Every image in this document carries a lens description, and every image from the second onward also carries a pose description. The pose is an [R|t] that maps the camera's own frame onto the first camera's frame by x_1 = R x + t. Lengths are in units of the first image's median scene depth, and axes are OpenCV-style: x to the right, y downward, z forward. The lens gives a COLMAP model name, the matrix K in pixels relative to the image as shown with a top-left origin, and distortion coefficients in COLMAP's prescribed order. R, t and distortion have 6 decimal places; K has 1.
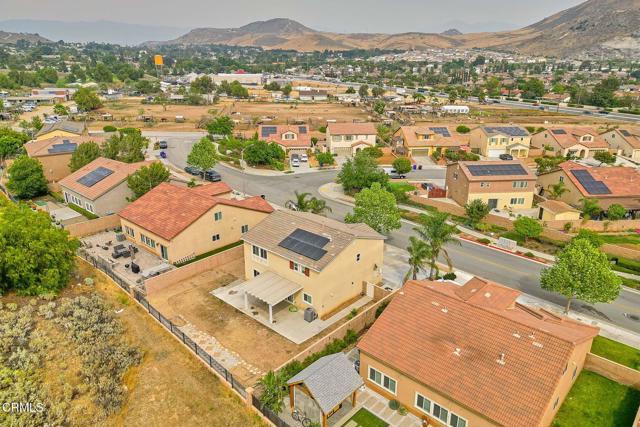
lens RADIAL K [[447.6, 0, 318.1], [0, 447.6, 213.2], [0, 0, 1]] dist [0.067623, -0.061805]
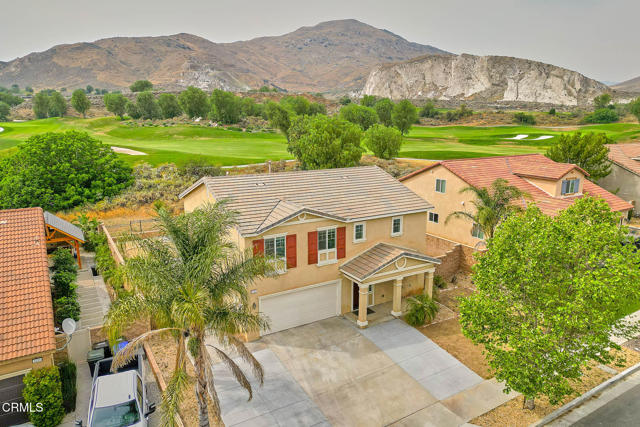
lens RADIAL K [[447.6, 0, 319.2], [0, 447.6, 211.5], [0, 0, 1]] dist [0.067623, -0.061805]
pose [[-0.282053, 0.200875, -0.938134, 0.223183], [-0.324305, 0.900313, 0.290280, -0.046232], [0.902924, 0.386116, -0.188791, 0.491916]]
